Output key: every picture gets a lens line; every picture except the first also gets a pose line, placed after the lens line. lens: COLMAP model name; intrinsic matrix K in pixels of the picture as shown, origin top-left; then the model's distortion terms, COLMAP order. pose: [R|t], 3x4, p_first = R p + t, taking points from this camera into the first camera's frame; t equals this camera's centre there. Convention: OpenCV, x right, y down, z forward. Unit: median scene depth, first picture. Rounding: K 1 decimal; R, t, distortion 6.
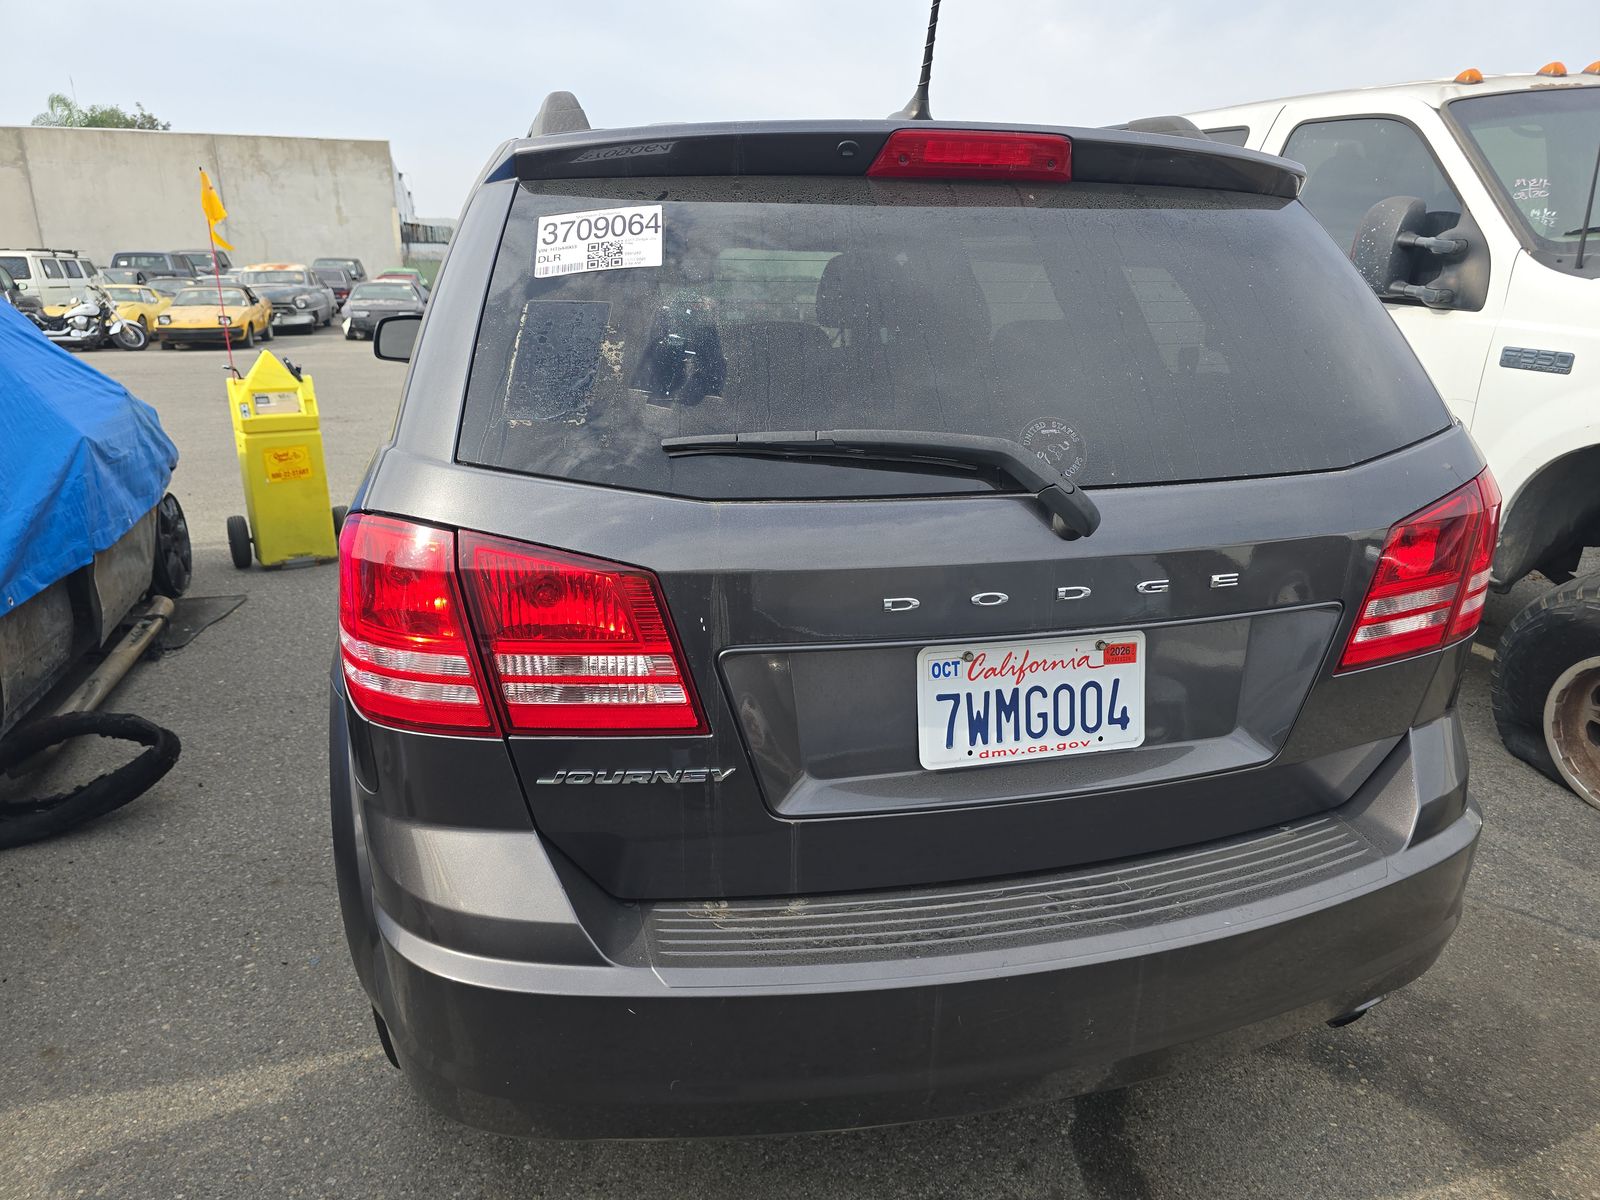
lens RADIAL K [[1104.7, 0, 805.8], [0, 1104.7, 601.9], [0, 0, 1]] dist [0.040766, -0.037842]
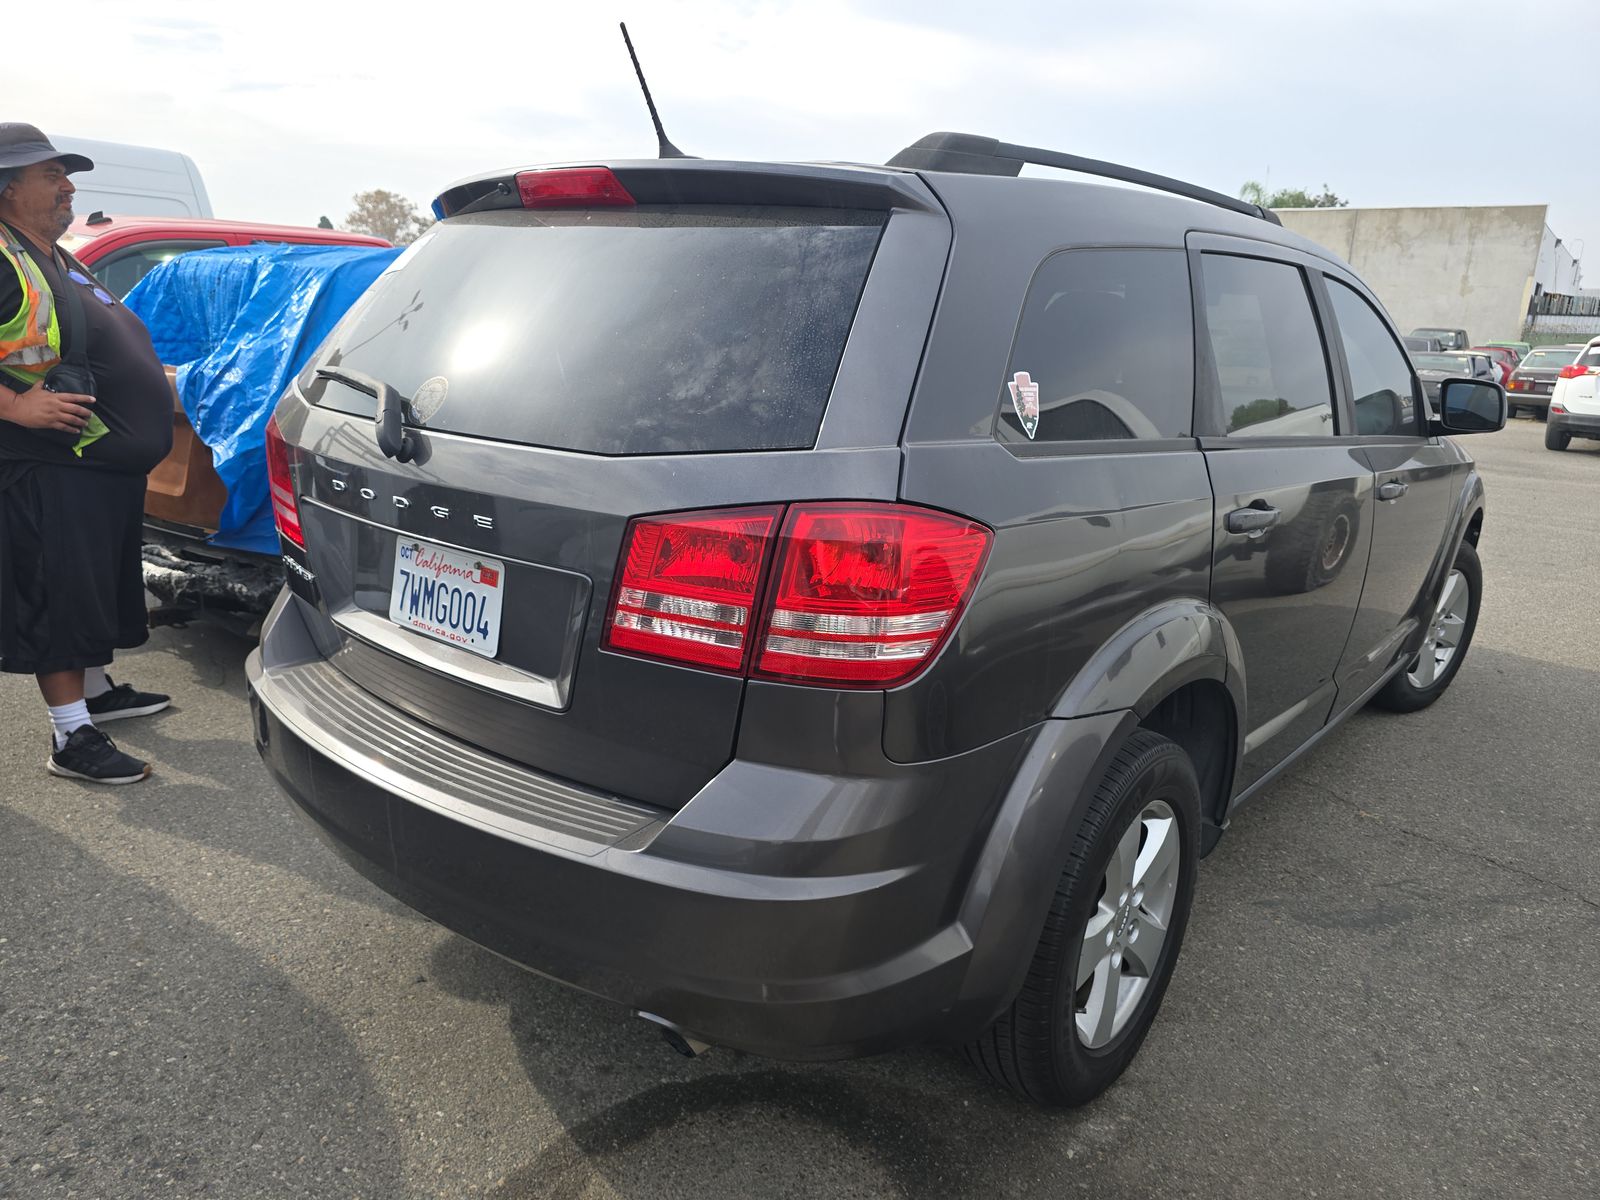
lens RADIAL K [[1104.7, 0, 791.8], [0, 1104.7, 598.9], [0, 0, 1]] dist [0.040766, -0.037842]
pose [[0.575964, 0.223399, -0.786358, 1.450175], [-0.271726, 0.959558, 0.073579, -0.112235], [0.770993, 0.171294, 0.613374, 0.502665]]
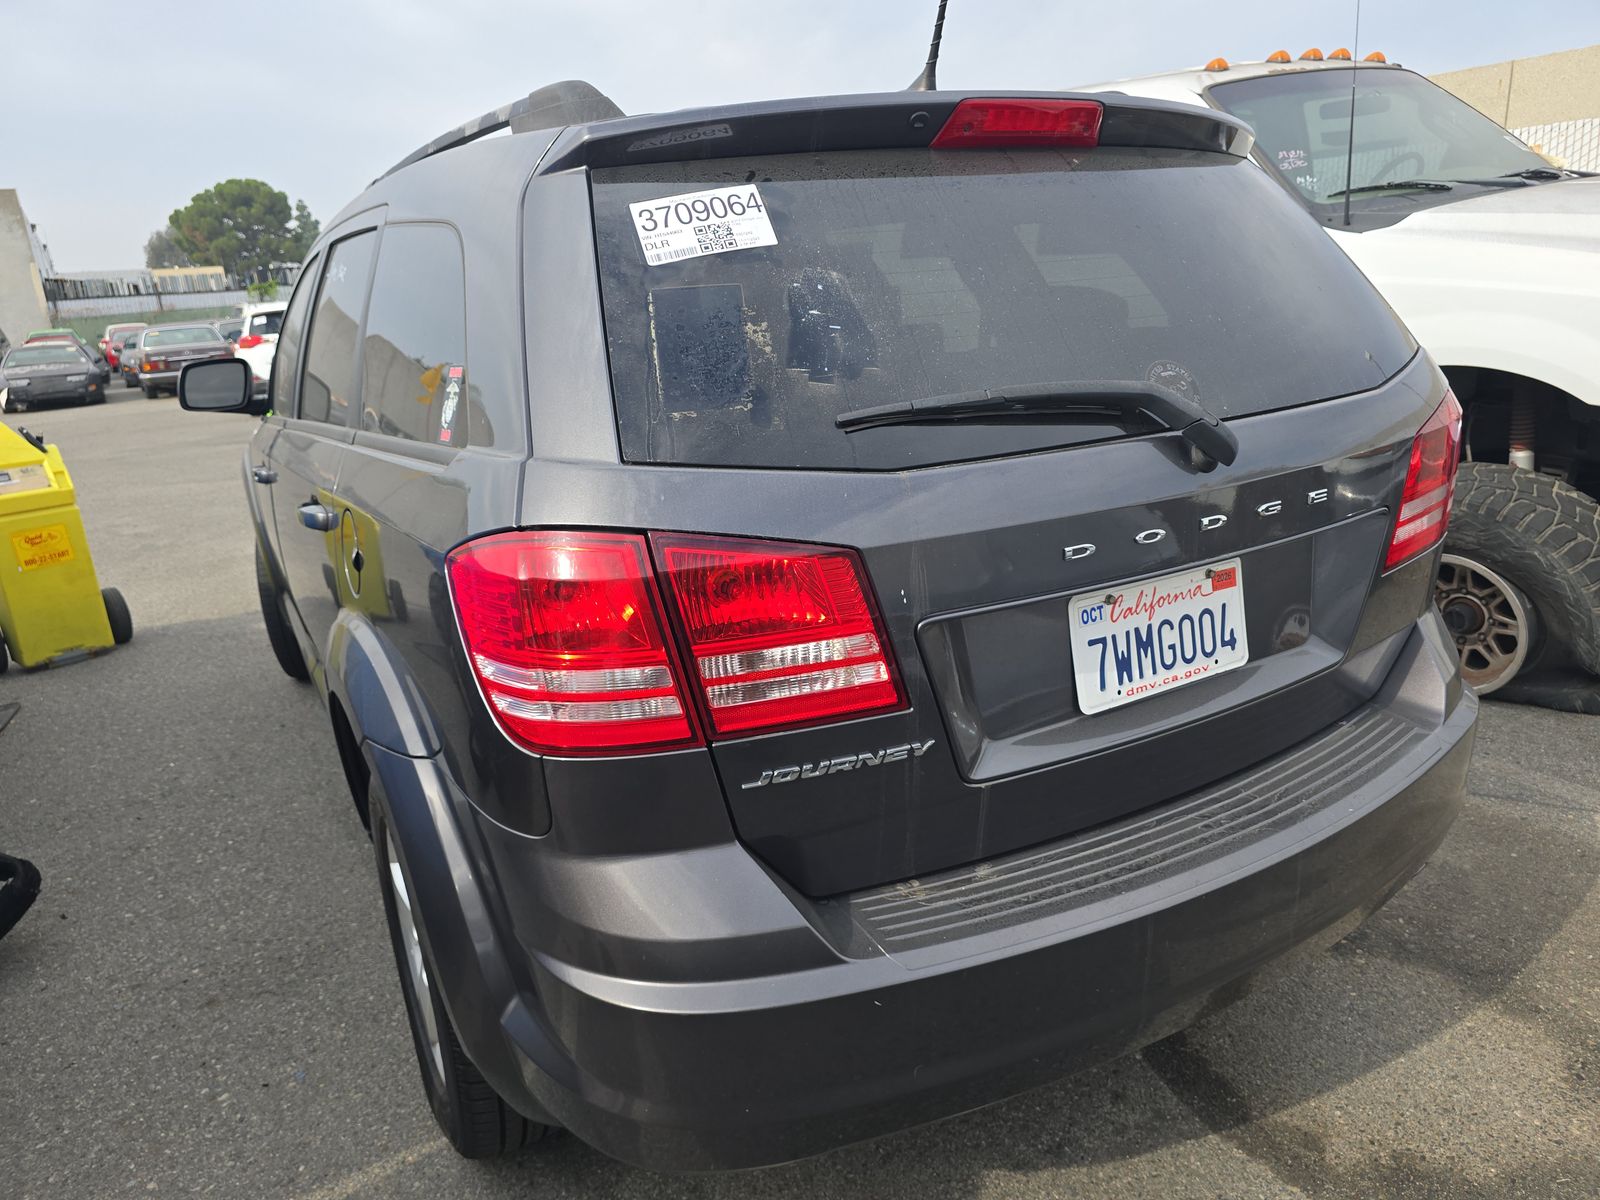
lens RADIAL K [[1104.7, 0, 810.1], [0, 1104.7, 601.0], [0, 0, 1]] dist [0.040766, -0.037842]
pose [[0.963392, -0.138199, 0.229732, -0.346294], [0.141950, 0.989874, 0.000204, 0.010528], [-0.227434, 0.032414, 0.973254, 0.051590]]
